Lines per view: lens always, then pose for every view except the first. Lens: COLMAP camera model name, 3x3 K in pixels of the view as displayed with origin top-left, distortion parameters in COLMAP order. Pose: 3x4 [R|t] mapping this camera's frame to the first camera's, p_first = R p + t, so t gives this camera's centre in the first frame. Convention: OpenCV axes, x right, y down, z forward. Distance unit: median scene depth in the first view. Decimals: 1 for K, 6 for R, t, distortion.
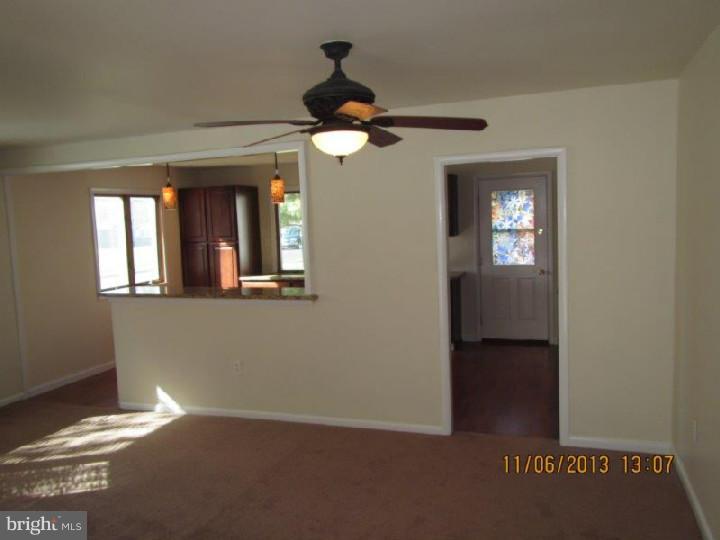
lens RADIAL K [[592.8, 0, 360.0], [0, 592.8, 270.0], [0, 0, 1]] dist [0.008840, 0.001545]
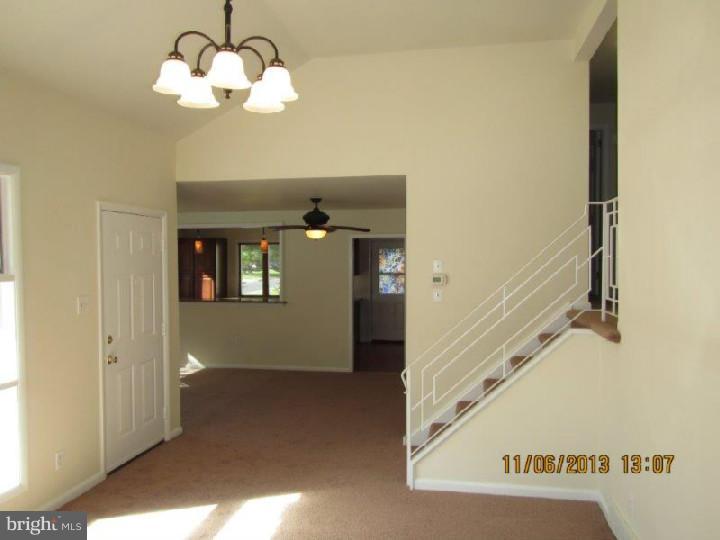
lens RADIAL K [[592.8, 0, 360.0], [0, 592.8, 270.0], [0, 0, 1]] dist [0.008840, 0.001545]
pose [[0.985580, 0.036933, 0.165132, -0.100595], [-0.024219, 0.996631, -0.078354, 0.054816], [-0.167470, 0.073225, 0.983154, -0.601794]]
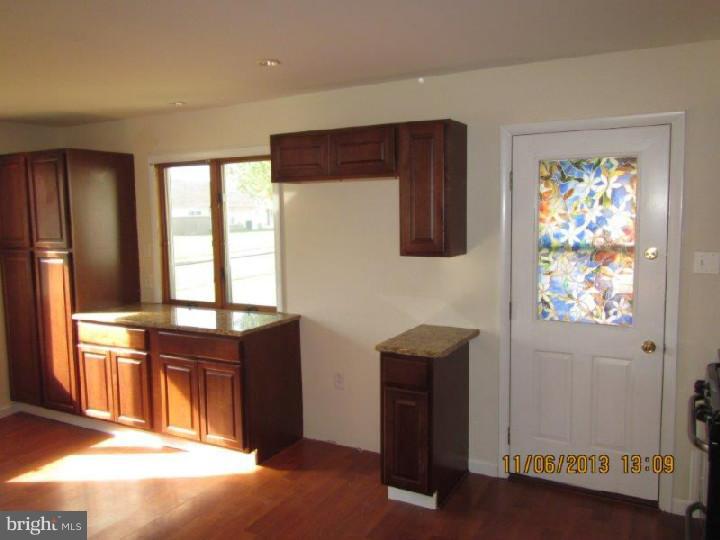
lens RADIAL K [[609.4, 0, 360.0], [0, 609.4, 270.0], [0, 0, 1]] dist [-0.009178, -0.003691]
pose [[0.988885, 0.028844, -0.145857, 0.157895], [-0.022248, 0.998663, 0.046650, -0.068152], [0.147008, -0.042887, 0.988205, 0.522551]]
